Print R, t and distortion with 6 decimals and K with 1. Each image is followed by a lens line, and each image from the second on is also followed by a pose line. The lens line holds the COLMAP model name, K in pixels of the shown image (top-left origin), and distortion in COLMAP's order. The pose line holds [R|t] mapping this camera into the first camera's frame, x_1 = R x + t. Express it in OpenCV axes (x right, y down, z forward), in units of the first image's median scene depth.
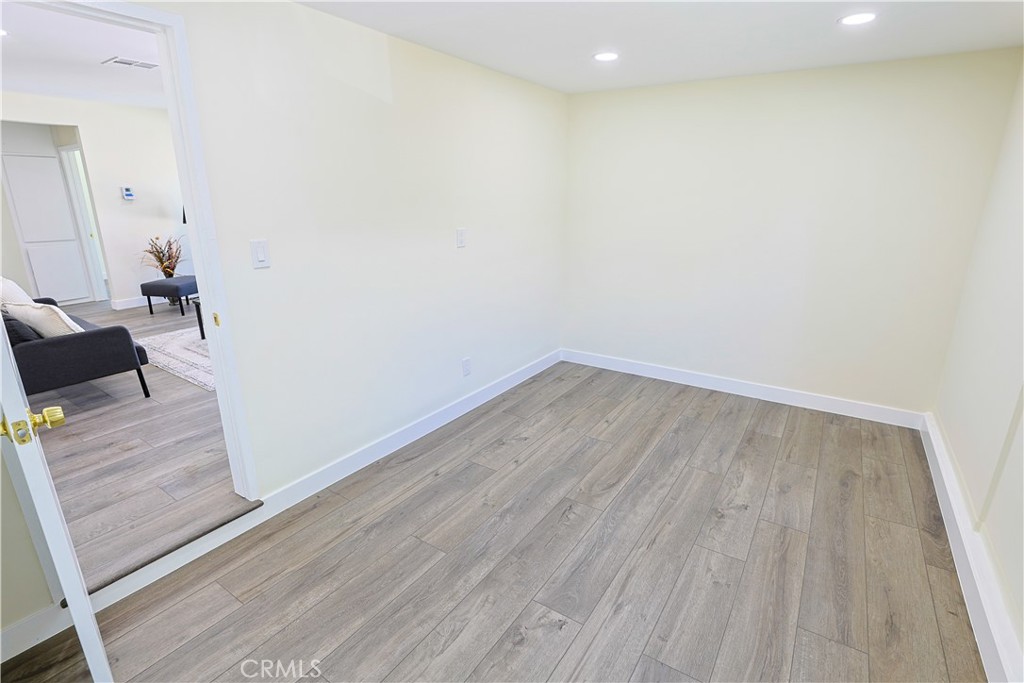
lens RADIAL K [[494.1, 0, 509.5], [0, 494.1, 340.1], [0, 0, 1]] dist [-0.037851, 0.008758]
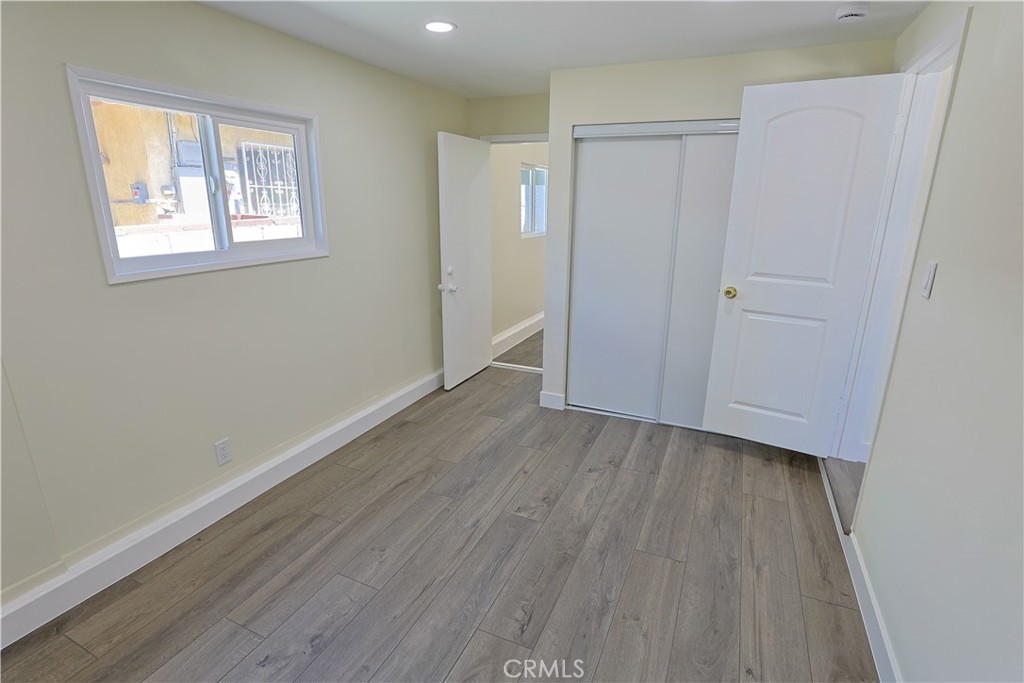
lens RADIAL K [[494.1, 0, 510.3], [0, 494.1, 344.2], [0, 0, 1]] dist [-0.037851, 0.008758]
pose [[-0.986202, 0.035763, -0.161638, 0.288739], [-0.056989, 0.843368, 0.534306, -0.471893], [0.155428, 0.536145, -0.829693, 1.627979]]
